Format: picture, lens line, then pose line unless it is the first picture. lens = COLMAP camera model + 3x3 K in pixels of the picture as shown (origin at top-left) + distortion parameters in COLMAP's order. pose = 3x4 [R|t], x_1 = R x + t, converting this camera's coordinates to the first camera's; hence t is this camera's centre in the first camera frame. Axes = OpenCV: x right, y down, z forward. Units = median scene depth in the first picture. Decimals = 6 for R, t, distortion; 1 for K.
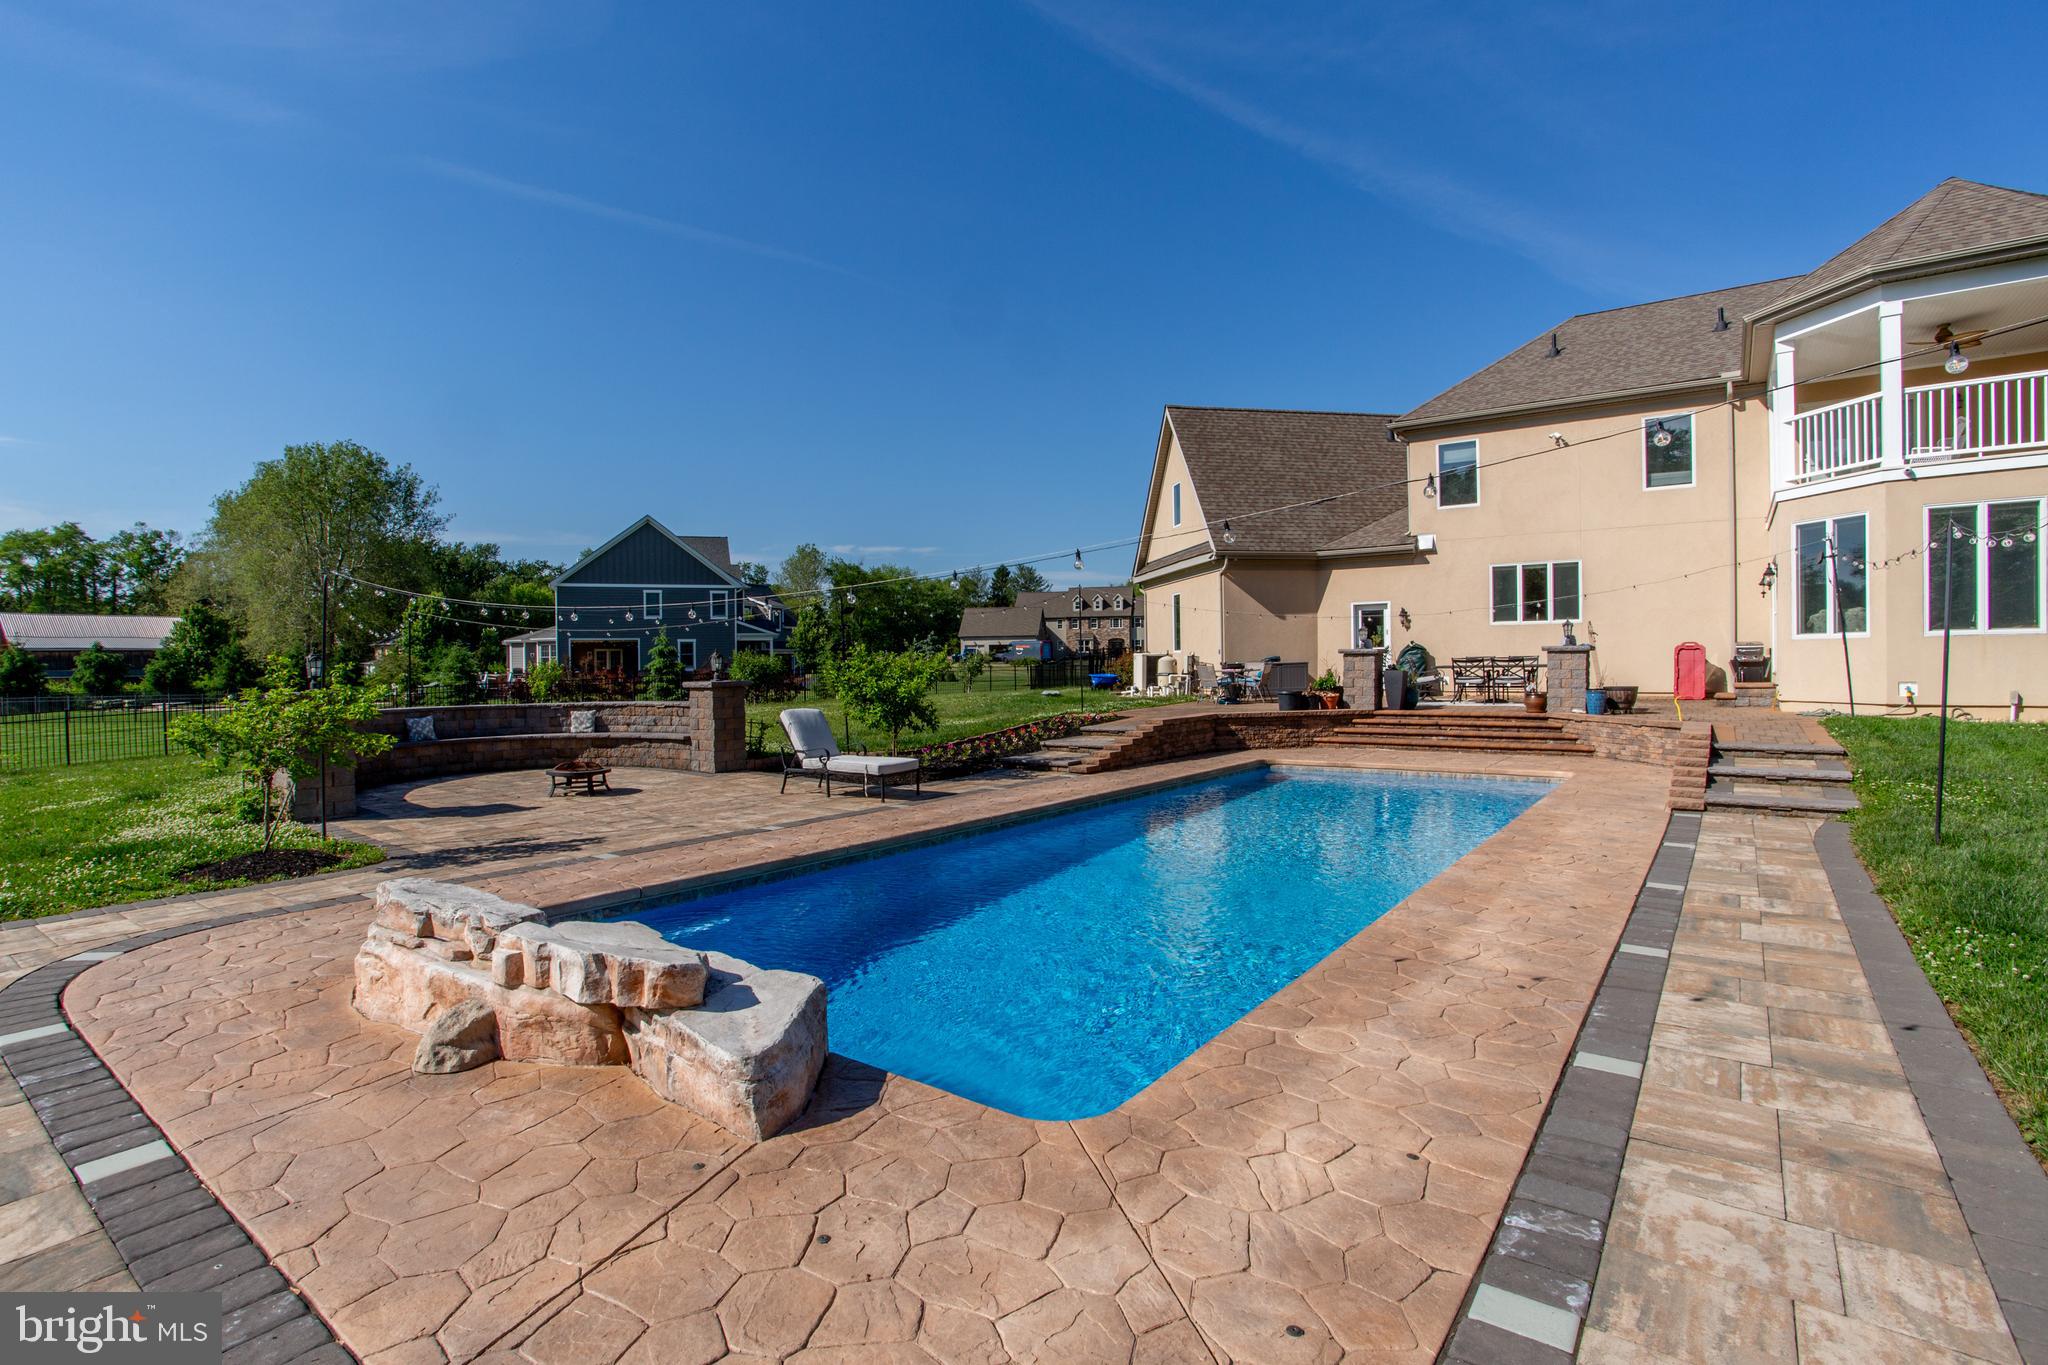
lens RADIAL K [[1009.5, 0, 1024.0], [0, 1009.5, 682.5], [0, 0, 1]] dist [-0.069250, 0.023198]
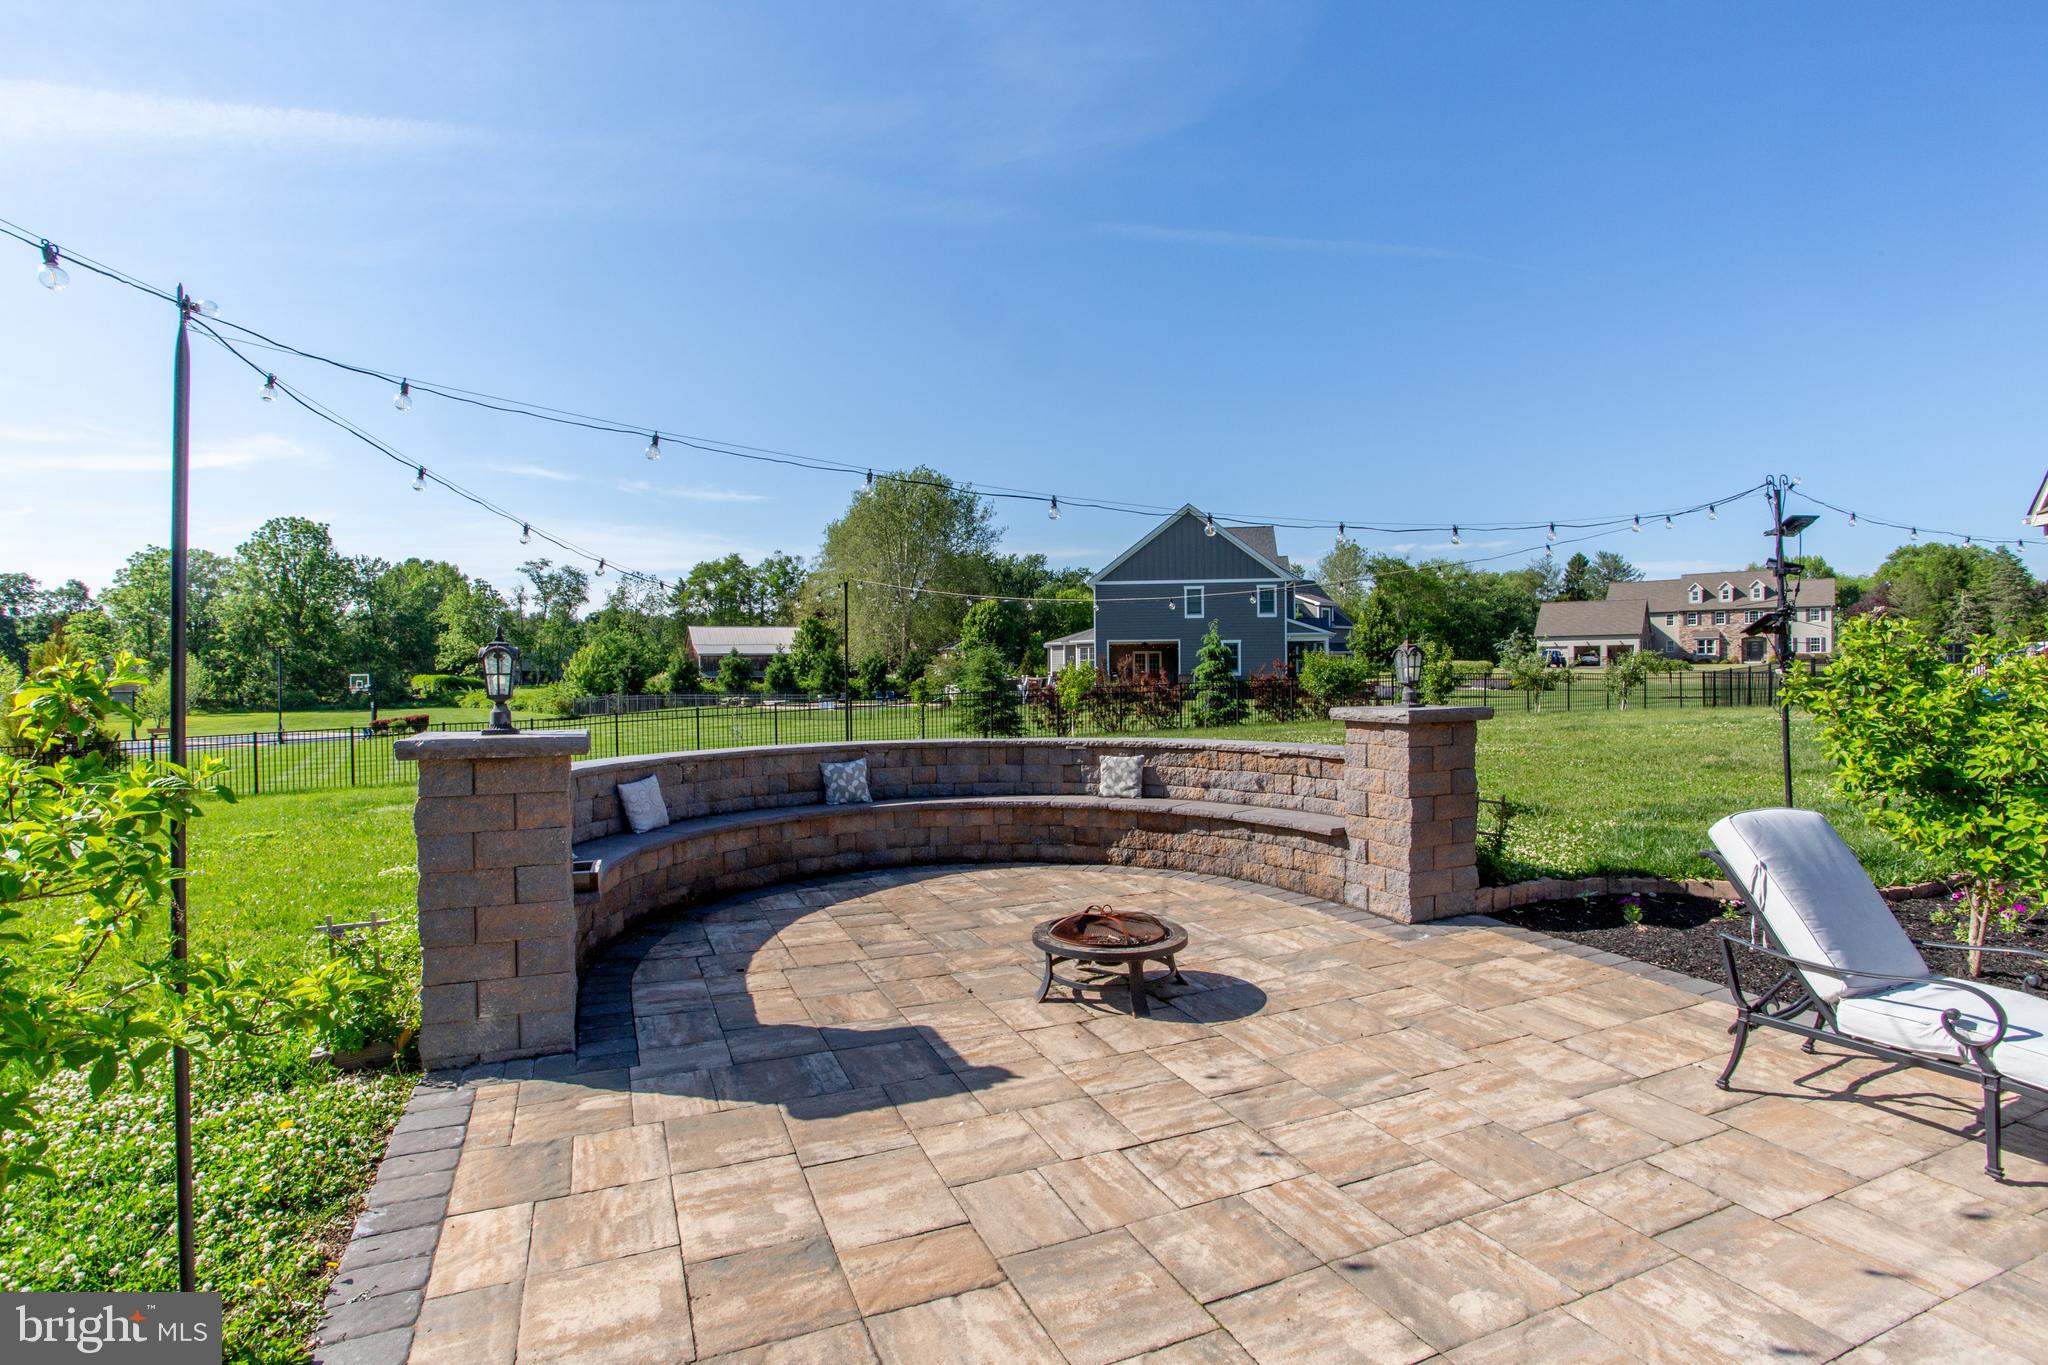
lens RADIAL K [[1009.5, 0, 1024.0], [0, 1009.5, 682.5], [0, 0, 1]] dist [-0.069250, 0.023198]
pose [[0.871795, 0.009137, -0.489785, -0.057699], [-0.011251, 0.999936, -0.001373, -0.002249], [0.489741, 0.006708, 0.871842, 0.129753]]
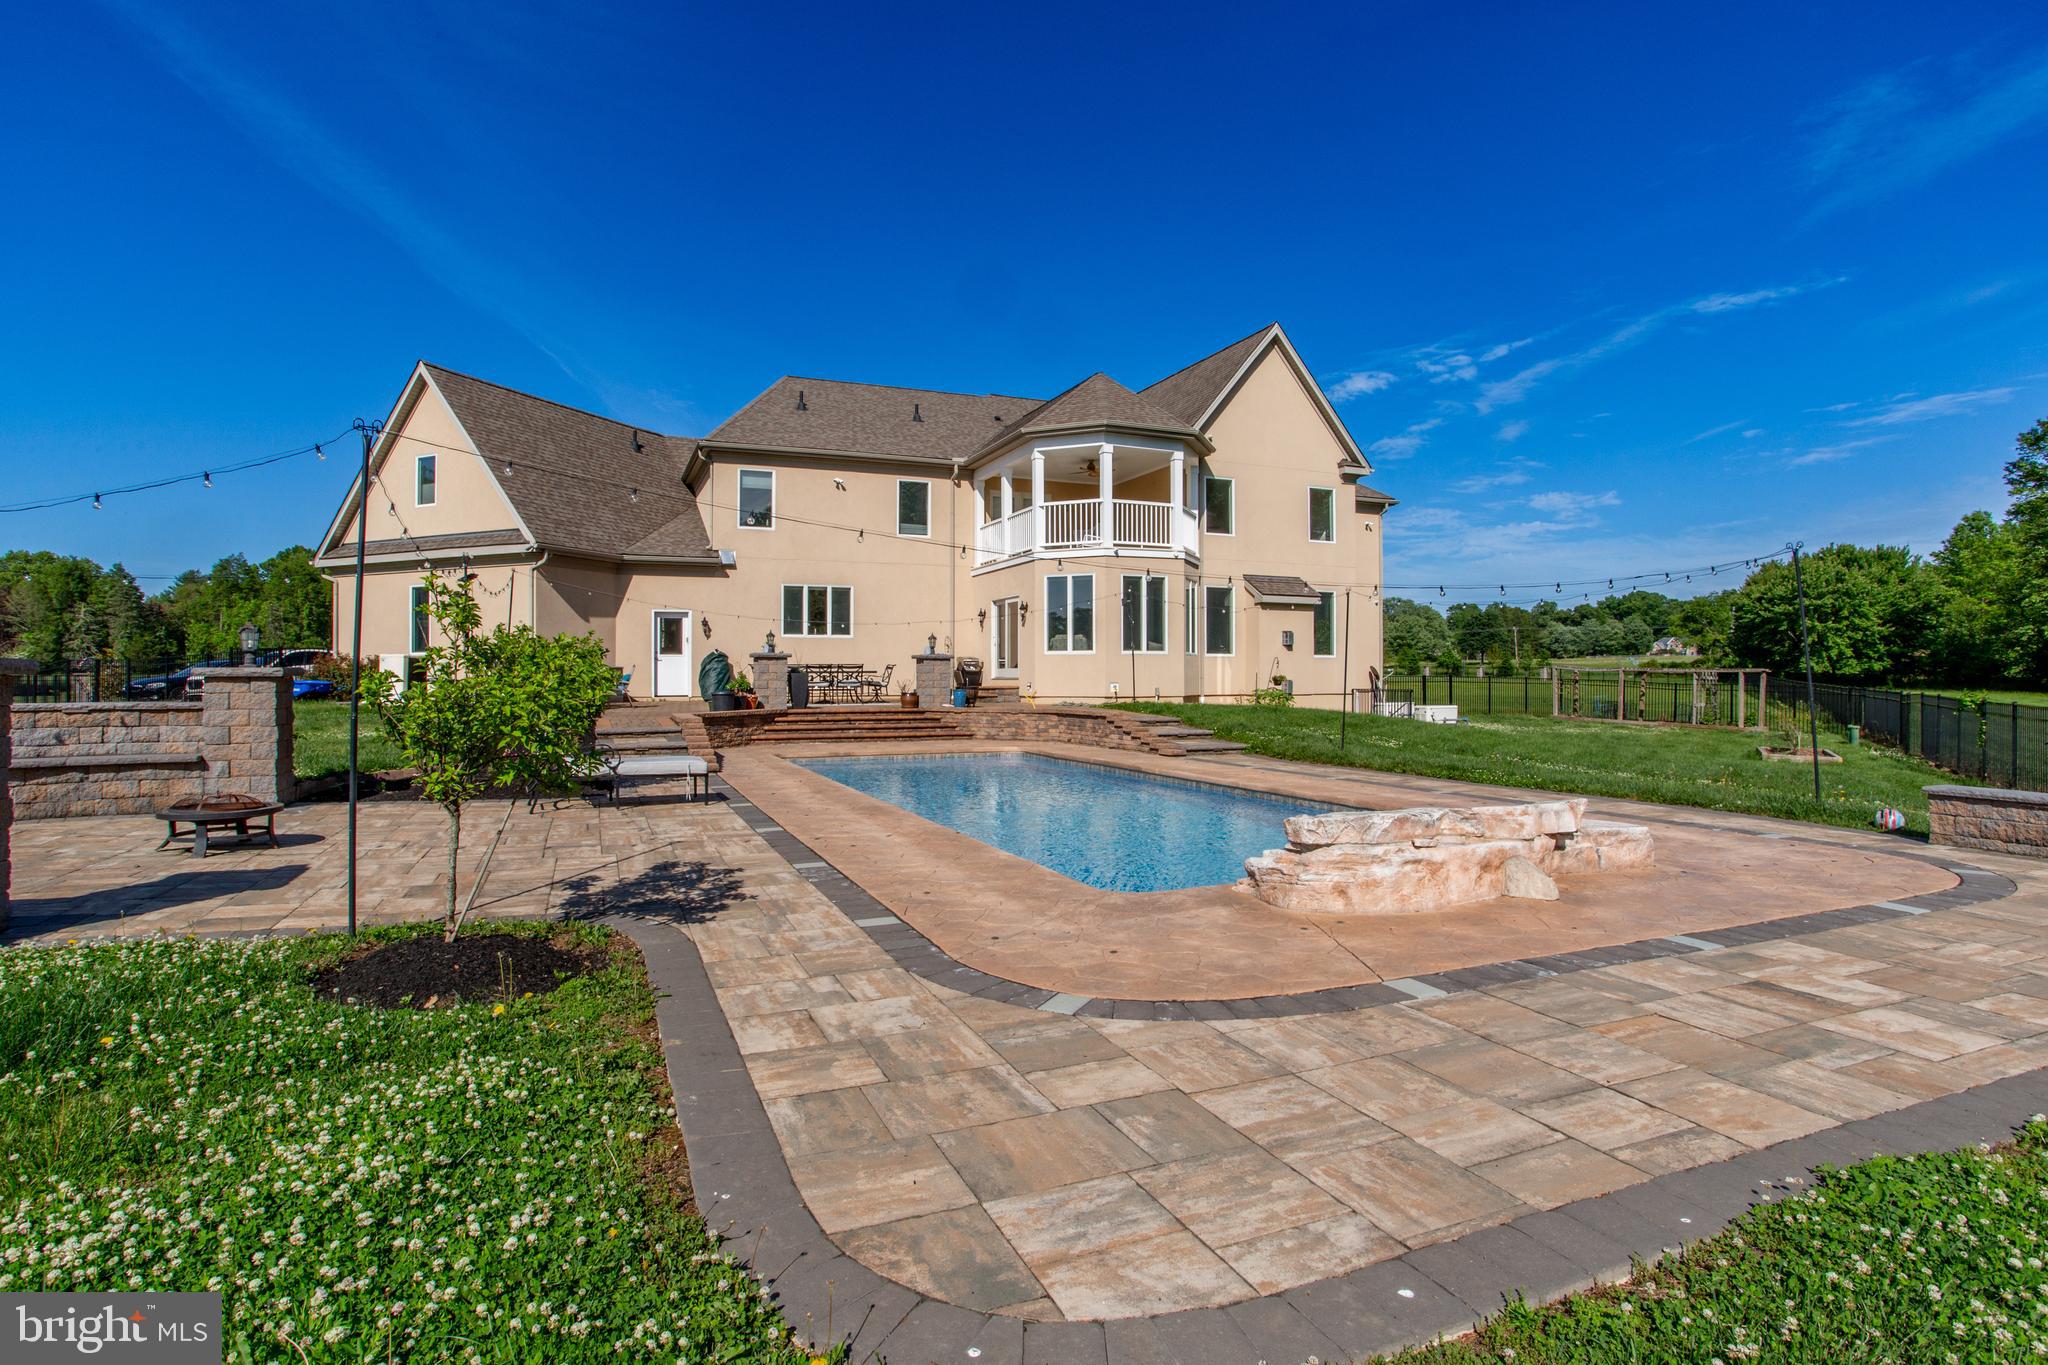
lens RADIAL K [[1033.4, 0, 1024.0], [0, 1033.4, 682.5], [0, 0, 1]] dist [-0.073350, 0.025900]
pose [[0.508273, 0.007868, 0.861160, -0.144575], [0.011569, 0.999806, -0.015963, 0.005772], [-0.861118, 0.018076, 0.508084, 0.062079]]
